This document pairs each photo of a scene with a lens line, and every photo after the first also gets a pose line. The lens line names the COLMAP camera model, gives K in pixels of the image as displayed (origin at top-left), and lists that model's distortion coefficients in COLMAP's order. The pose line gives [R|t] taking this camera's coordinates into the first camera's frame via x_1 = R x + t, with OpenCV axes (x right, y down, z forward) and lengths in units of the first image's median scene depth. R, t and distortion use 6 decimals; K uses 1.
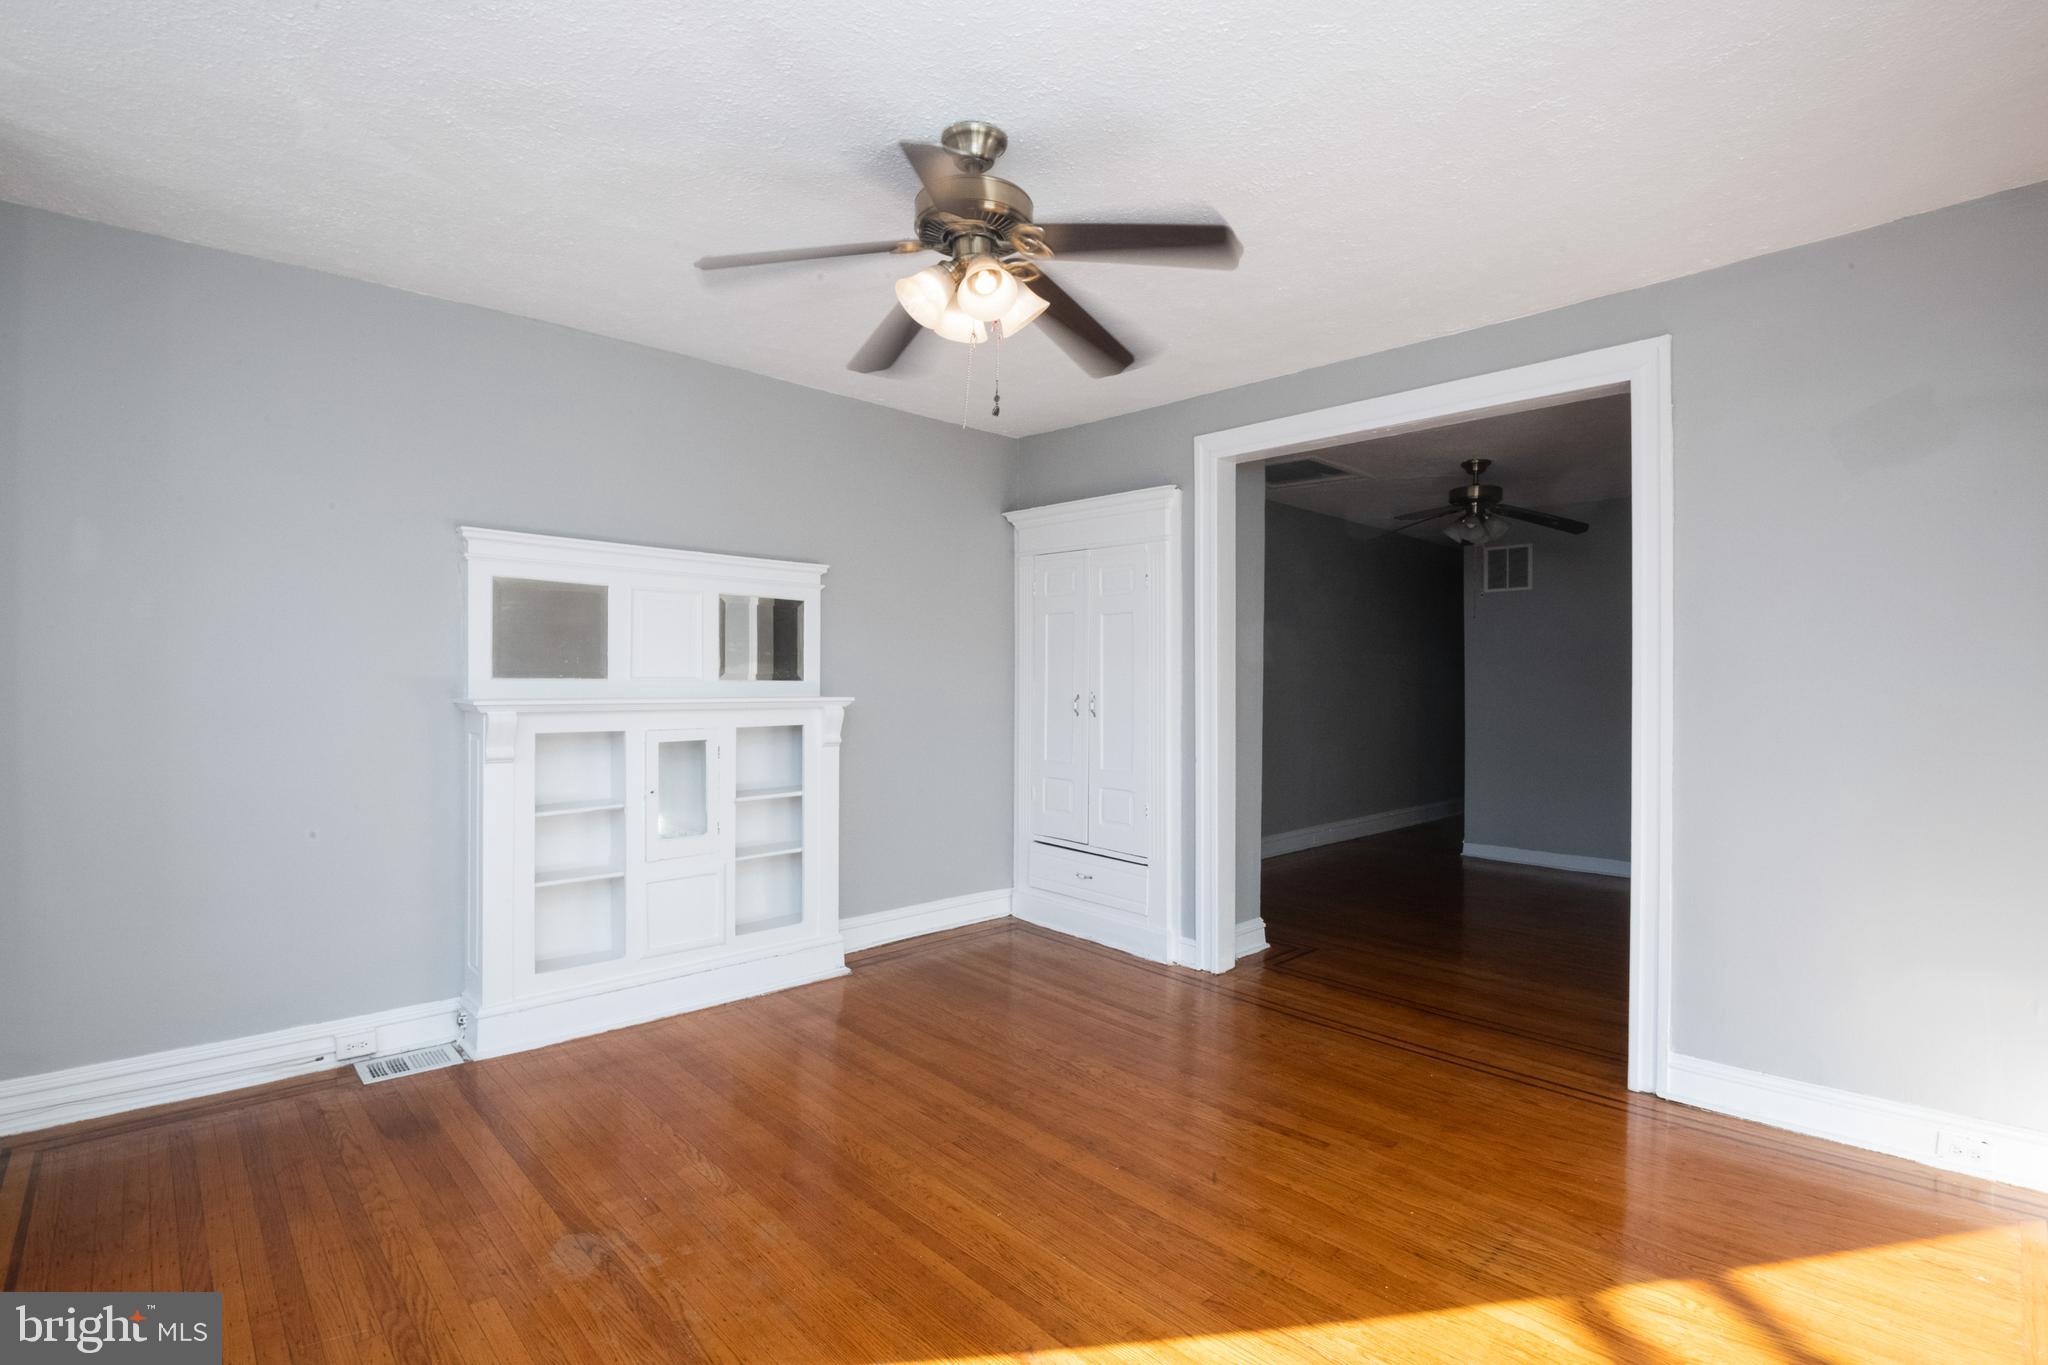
lens RADIAL K [[947.0, 0, 1026.4], [0, 947.0, 691.4], [0, 0, 1]] dist [0.009565, -0.036972]
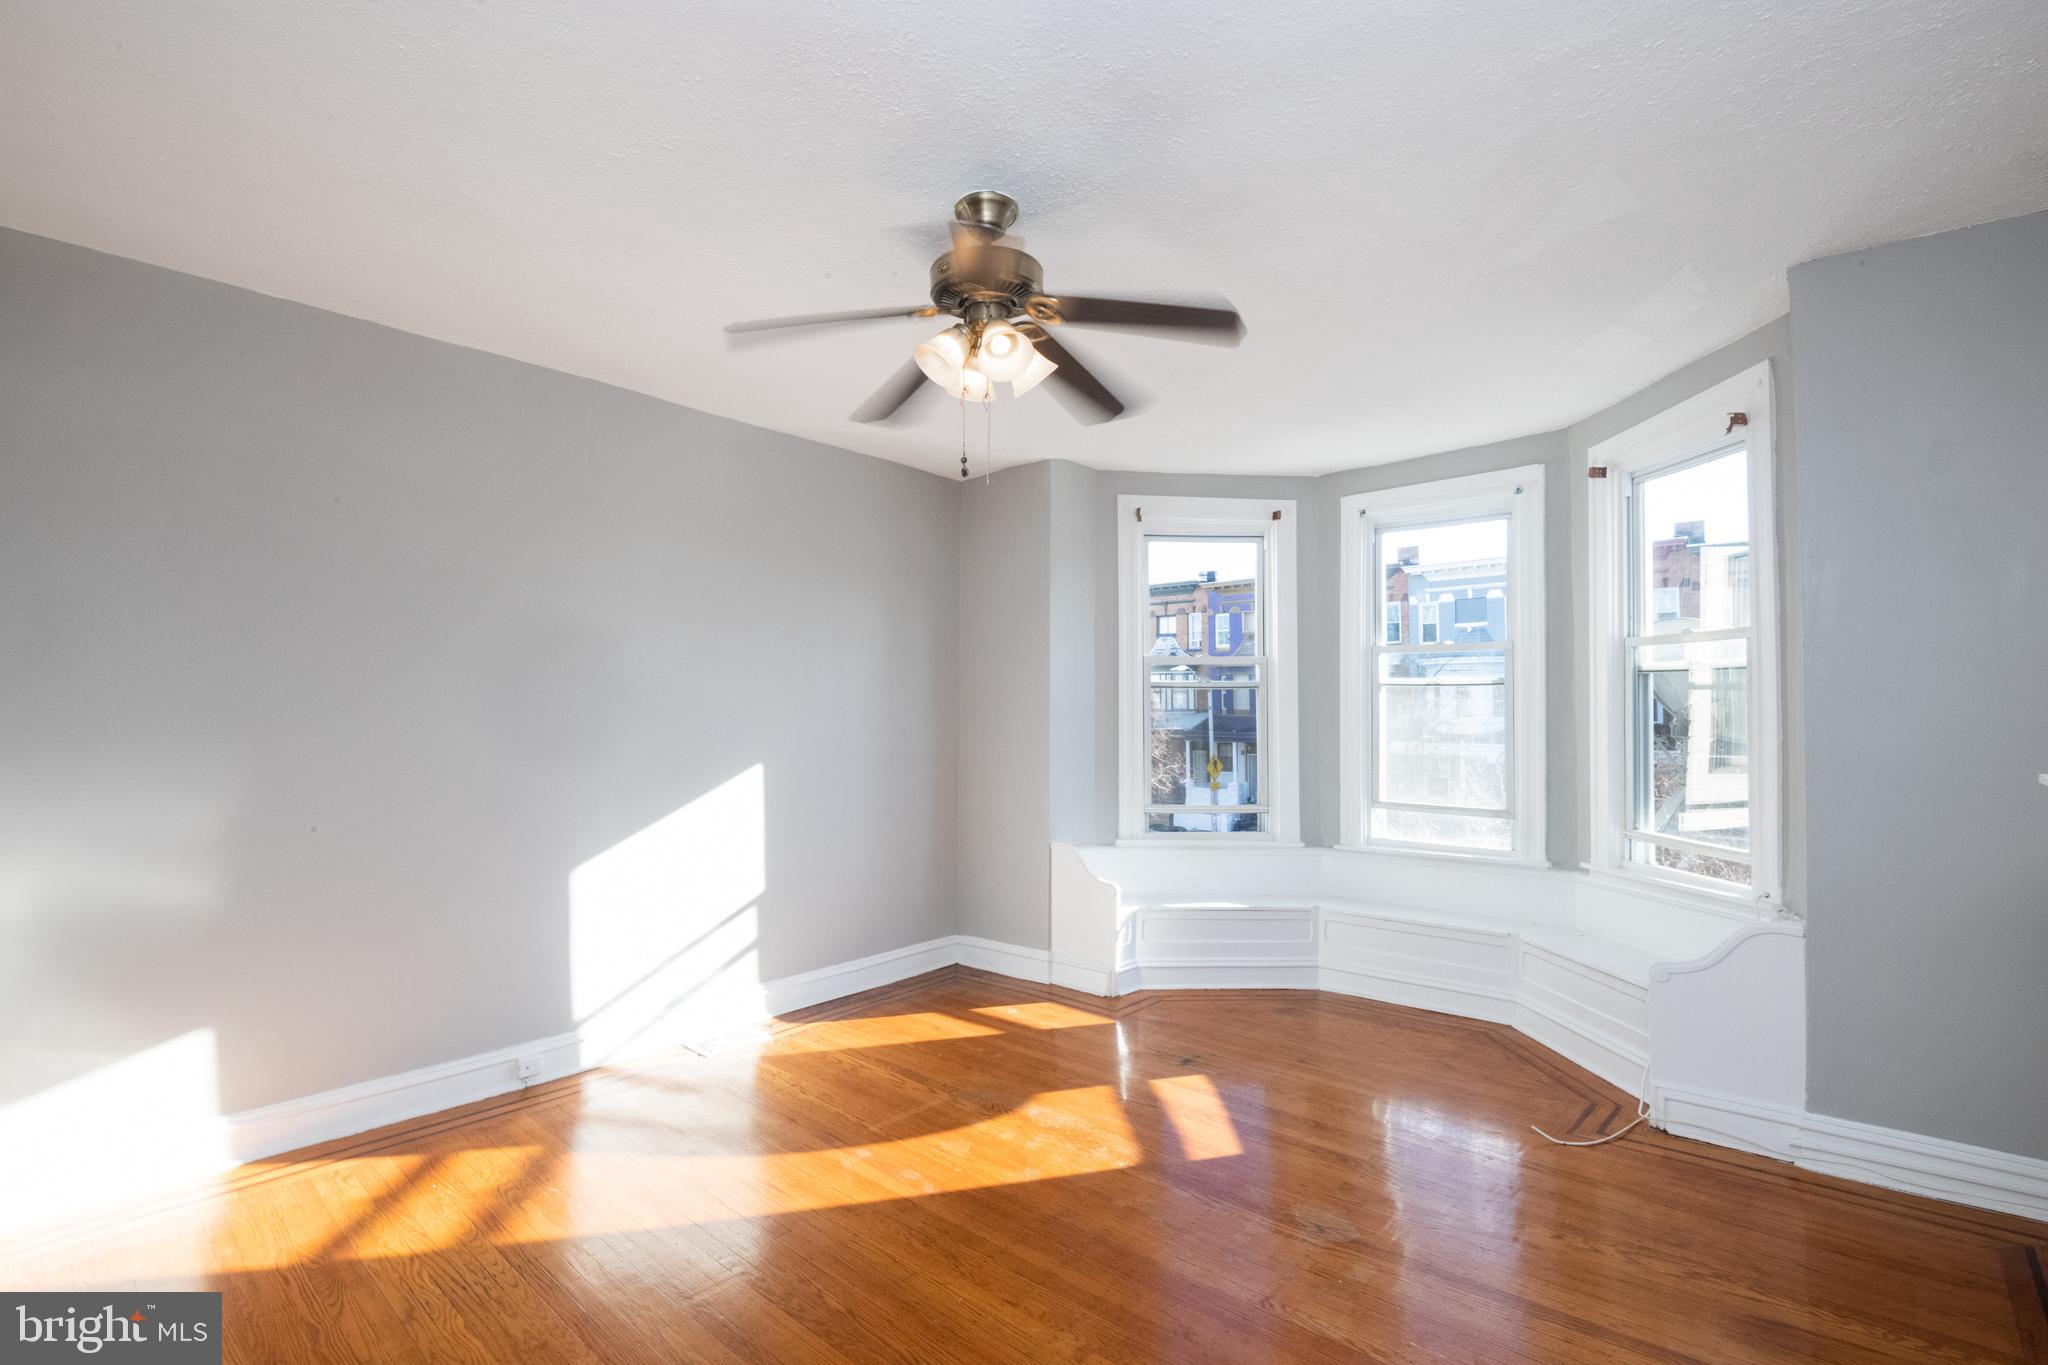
lens RADIAL K [[947.0, 0, 1024.0], [0, 947.0, 682.5], [0, 0, 1]] dist [0.027116, -0.028141]
pose [[-0.997229, -0.003526, -0.074305, -0.011254], [-0.002029, 0.999794, -0.020212, -0.021797], [0.074361, -0.020005, -0.997031, 1.163675]]
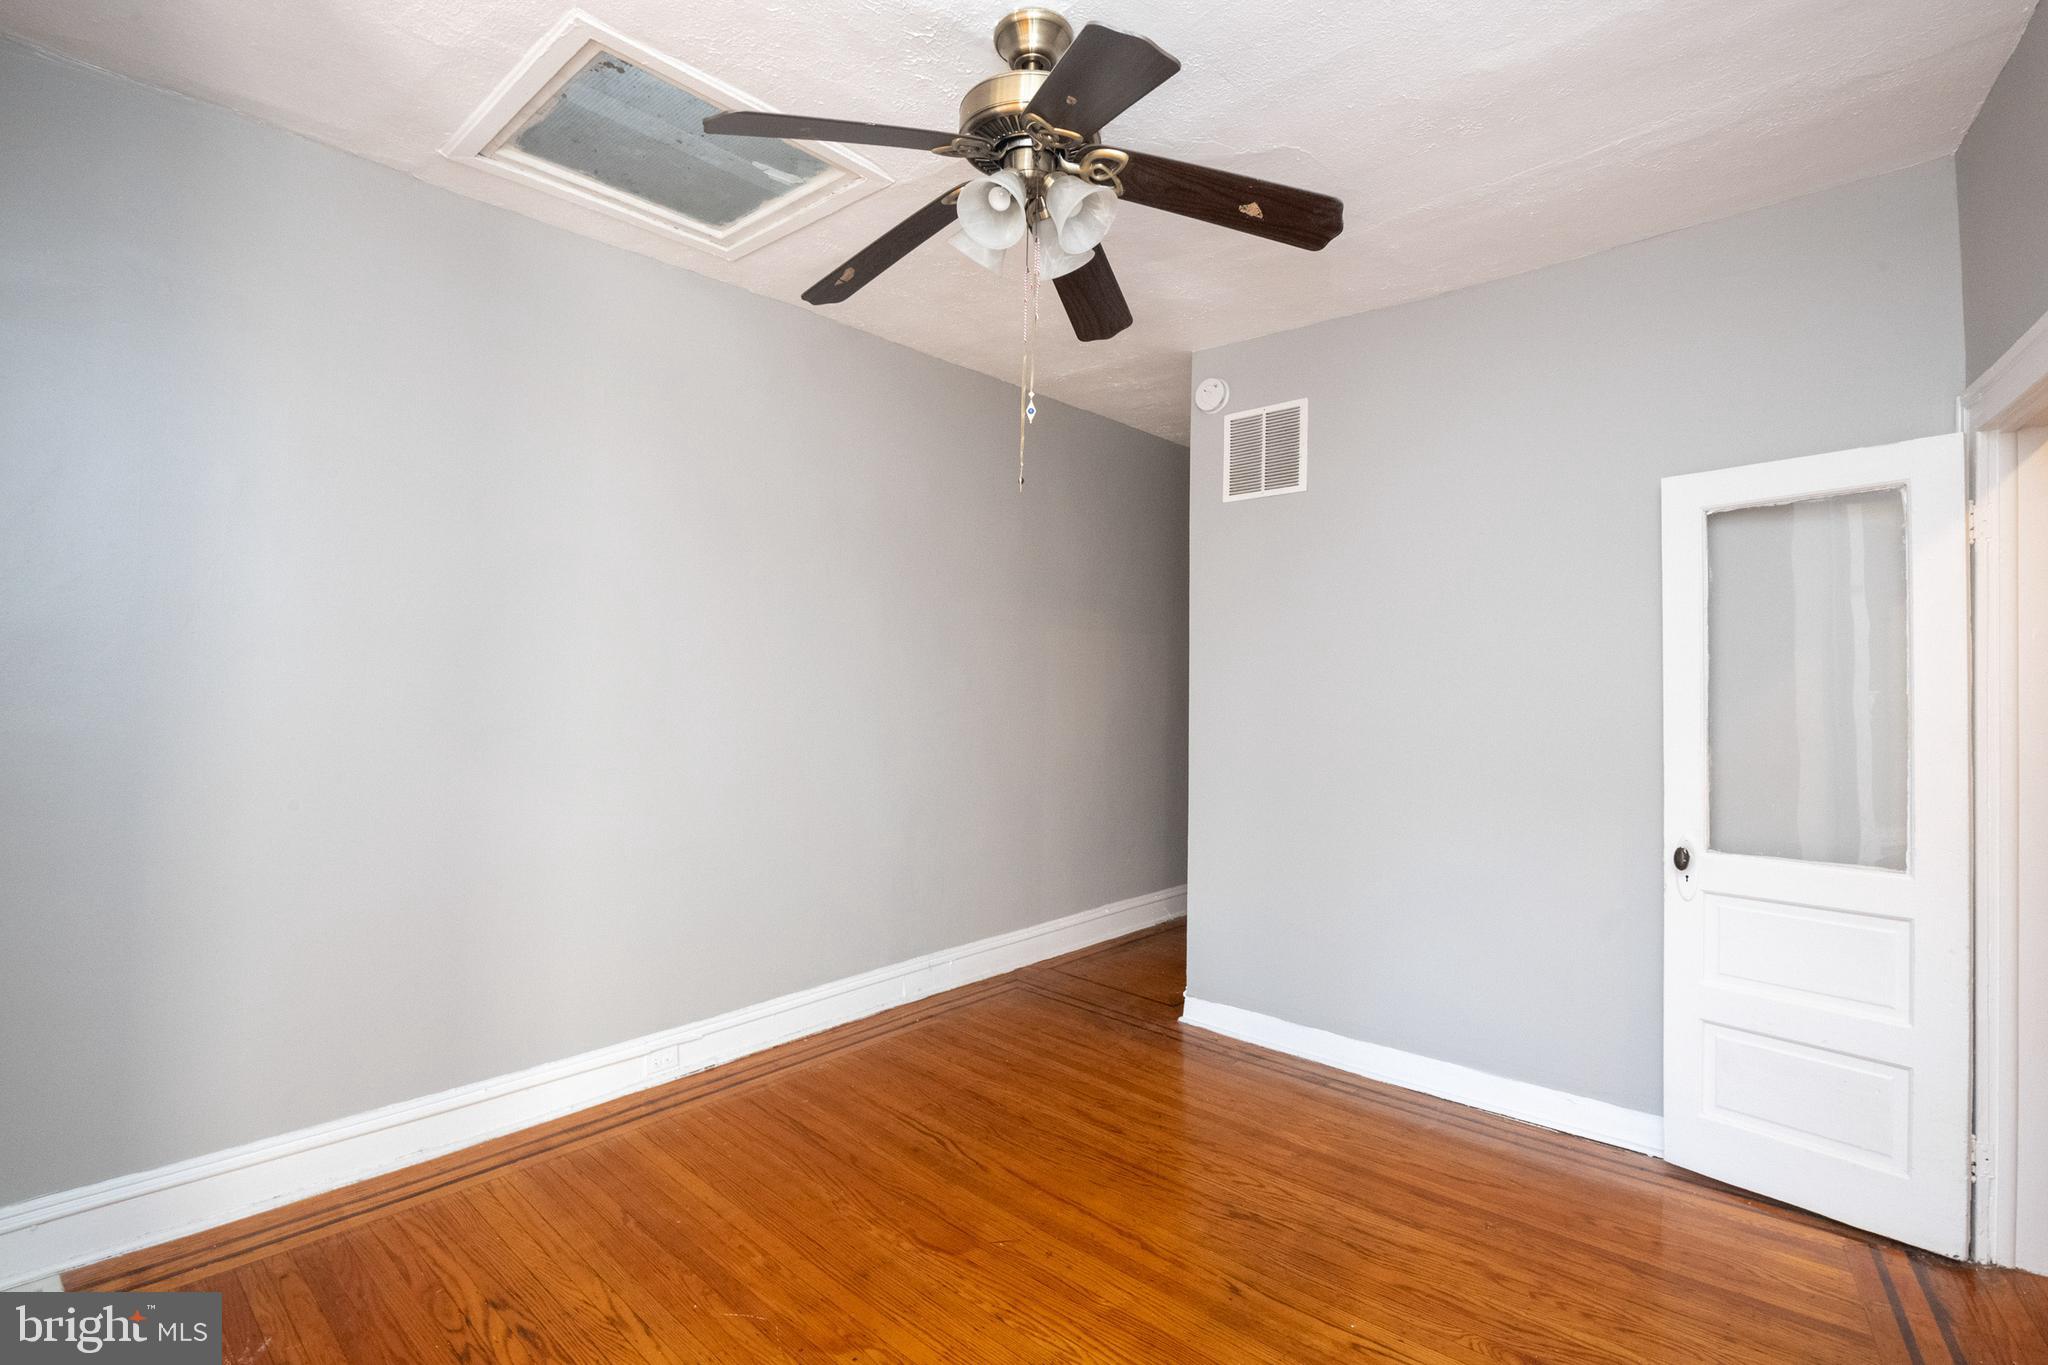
lens RADIAL K [[947.0, 0, 1024.0], [0, 947.0, 682.5], [0, 0, 1]] dist [0.027116, -0.028141]
pose [[0.996915, 0.005760, 0.078271, 0.616033], [-0.004658, 0.999888, -0.014245, -0.001378], [-0.078344, 0.013837, 0.996830, 0.916580]]
